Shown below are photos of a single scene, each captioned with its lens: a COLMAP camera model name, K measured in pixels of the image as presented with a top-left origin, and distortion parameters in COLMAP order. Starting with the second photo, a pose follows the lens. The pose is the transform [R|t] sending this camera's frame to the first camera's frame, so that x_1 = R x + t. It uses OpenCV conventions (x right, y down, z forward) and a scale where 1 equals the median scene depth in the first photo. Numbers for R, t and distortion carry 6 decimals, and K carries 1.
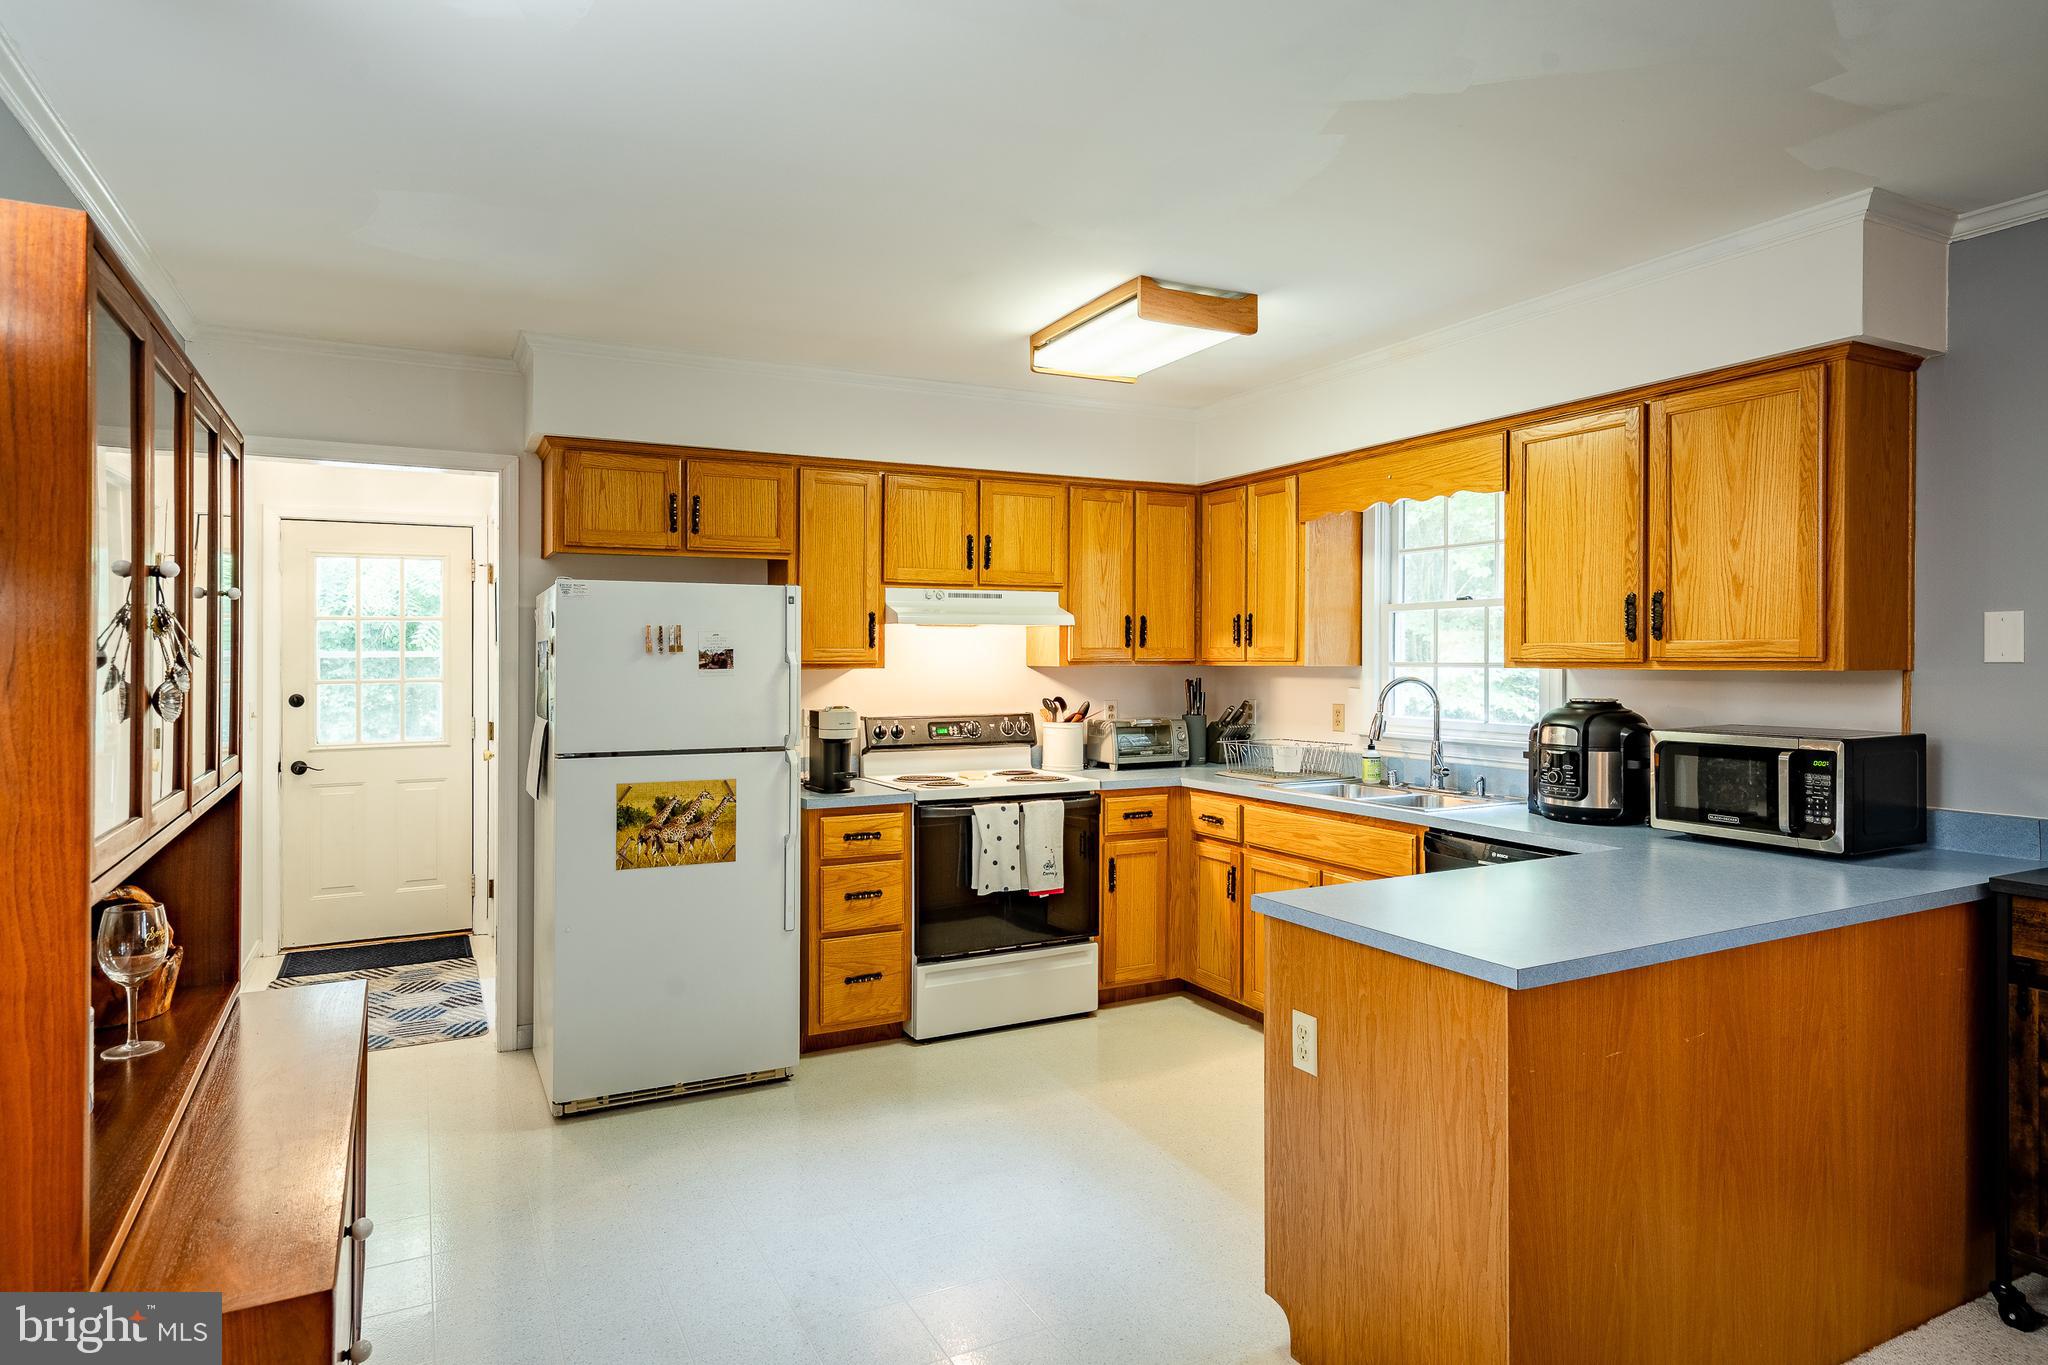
lens RADIAL K [[1161.8, 0, 1025.4], [0, 1161.8, 662.1], [0, 0, 1]] dist [0.001662, 0.000217]
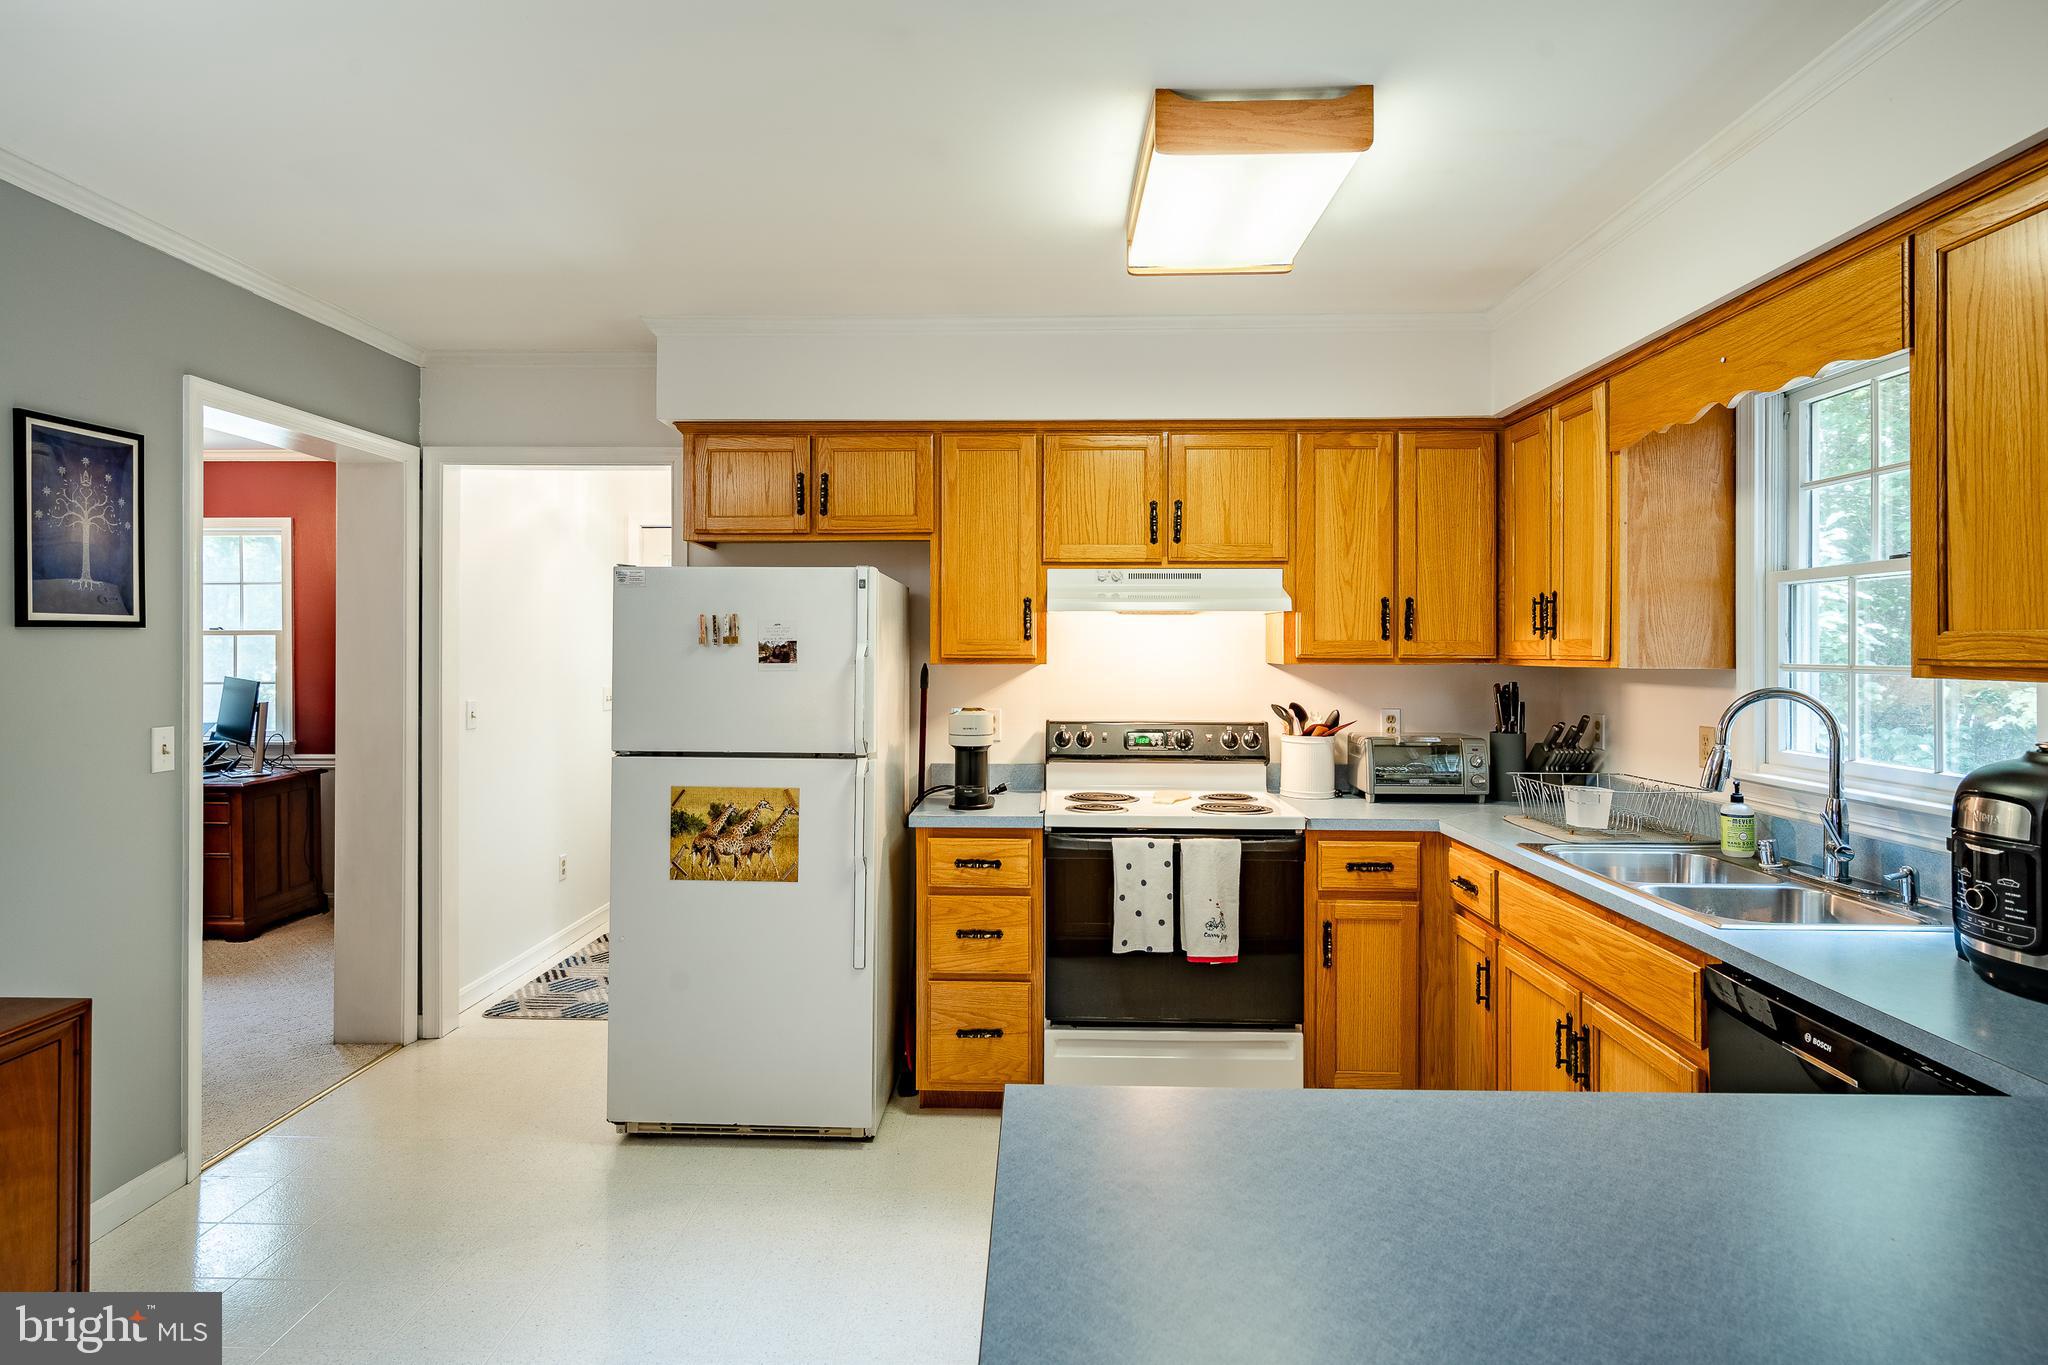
lens RADIAL K [[1086.2, 0, 1019.1], [0, 1086.2, 642.0], [0, 0, 1]] dist [0.001863, 0.000445]
pose [[0.875579, 0.001899, -0.483072, 0.257491], [-0.007877, 0.999915, -0.010347, -0.002624], [0.483012, 0.012865, 0.875519, 0.314705]]
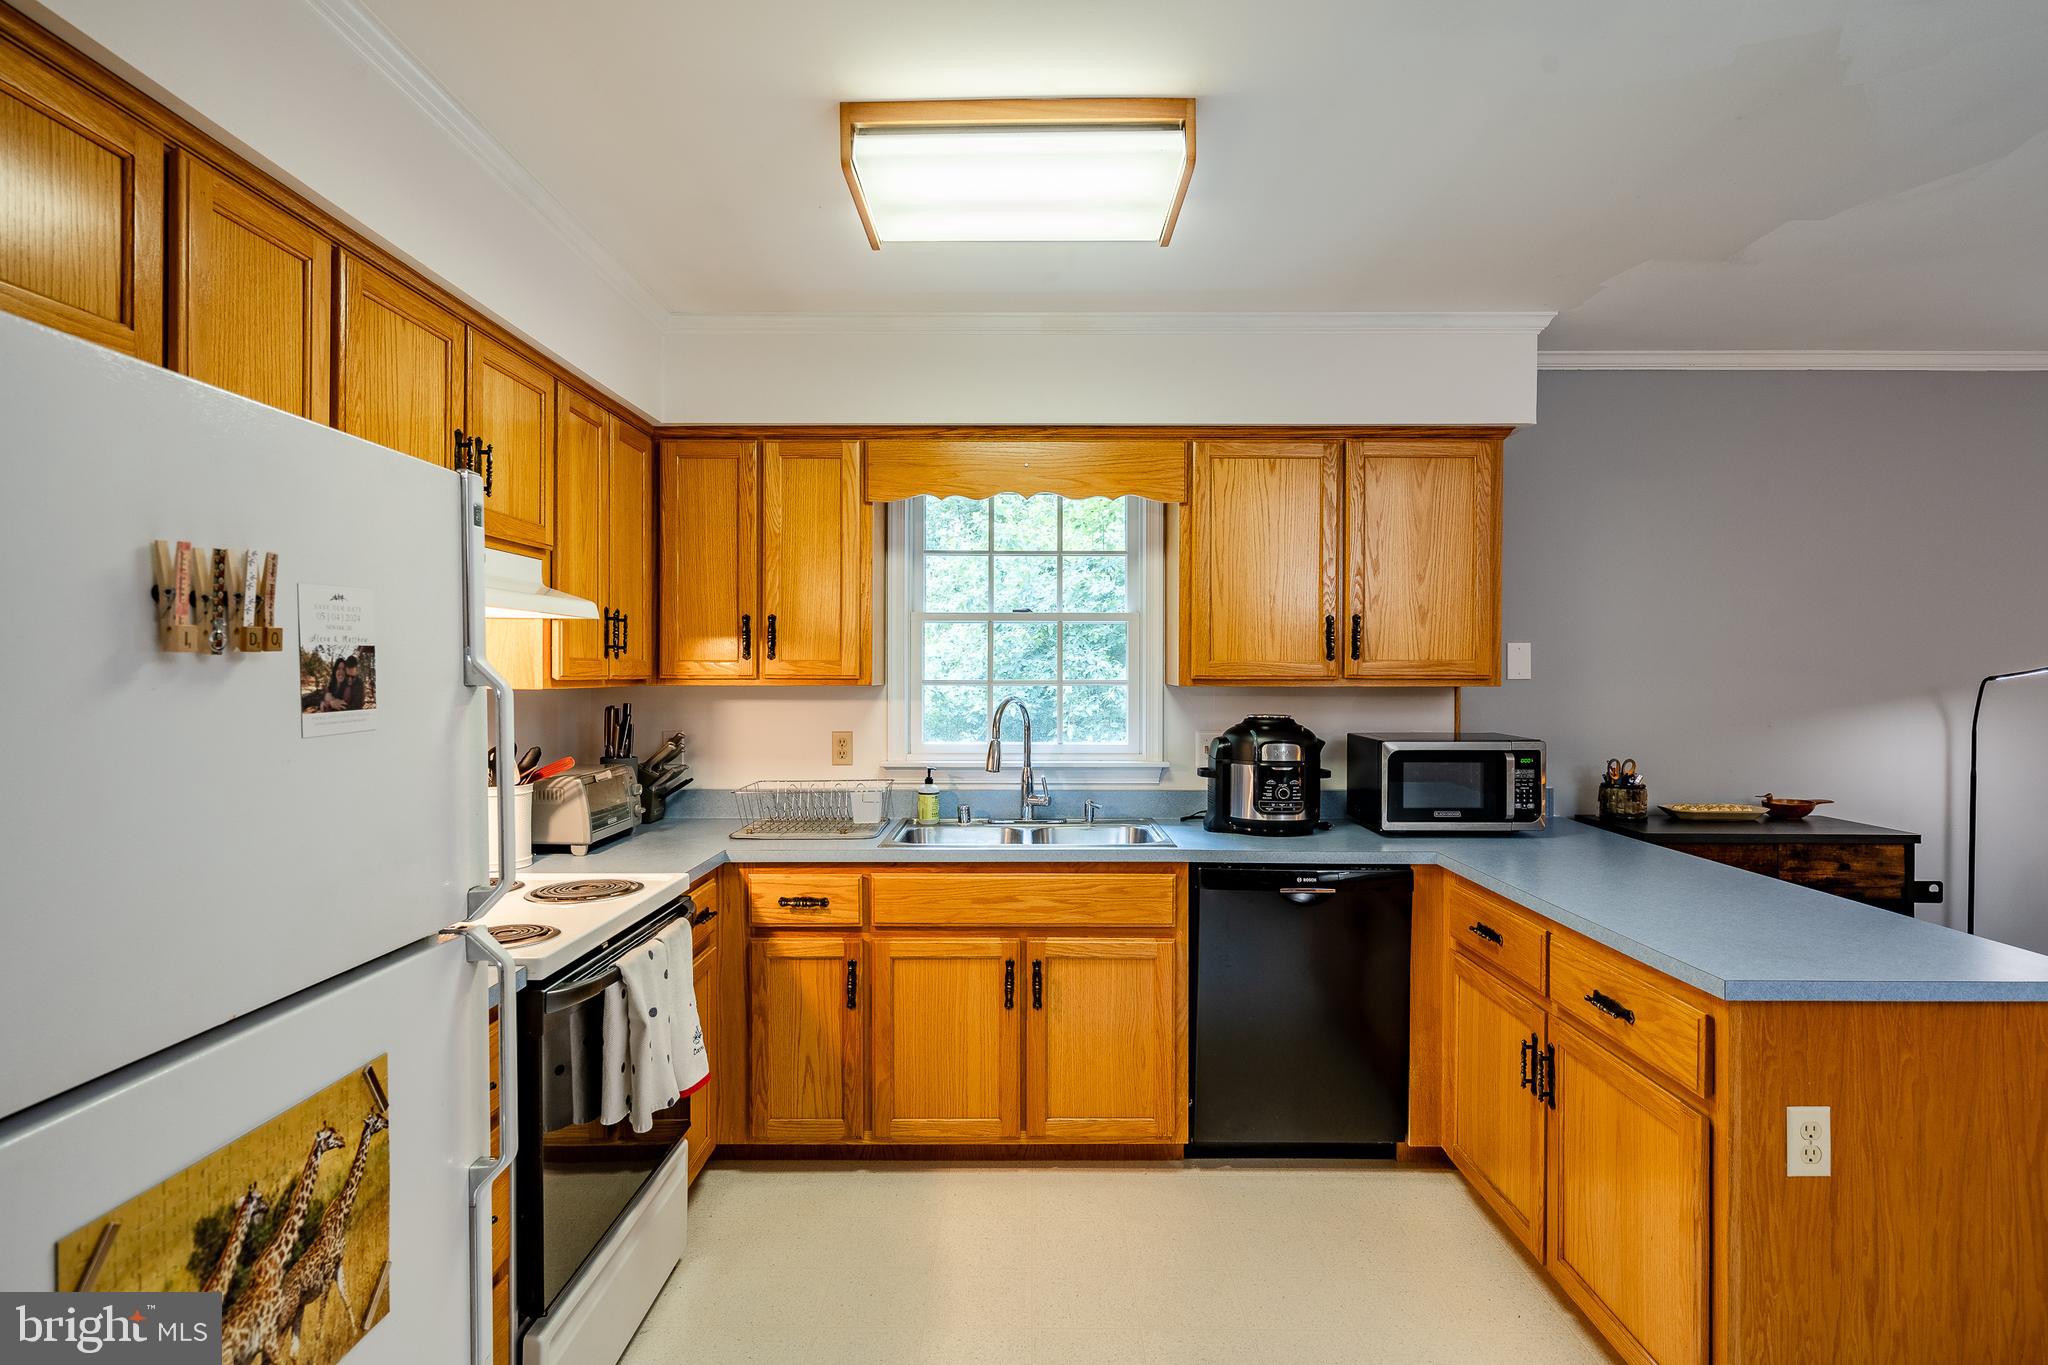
lens RADIAL K [[1054.1, 0, 1024.0], [0, 1054.1, 682.5], [0, 0, 1]] dist [0.001576, 0.000893]
pose [[0.463975, -0.004954, 0.885834, -0.371322], [0.001161, 0.999987, 0.004985, -0.002095], [-0.885848, -0.001284, 0.463975, 0.623343]]
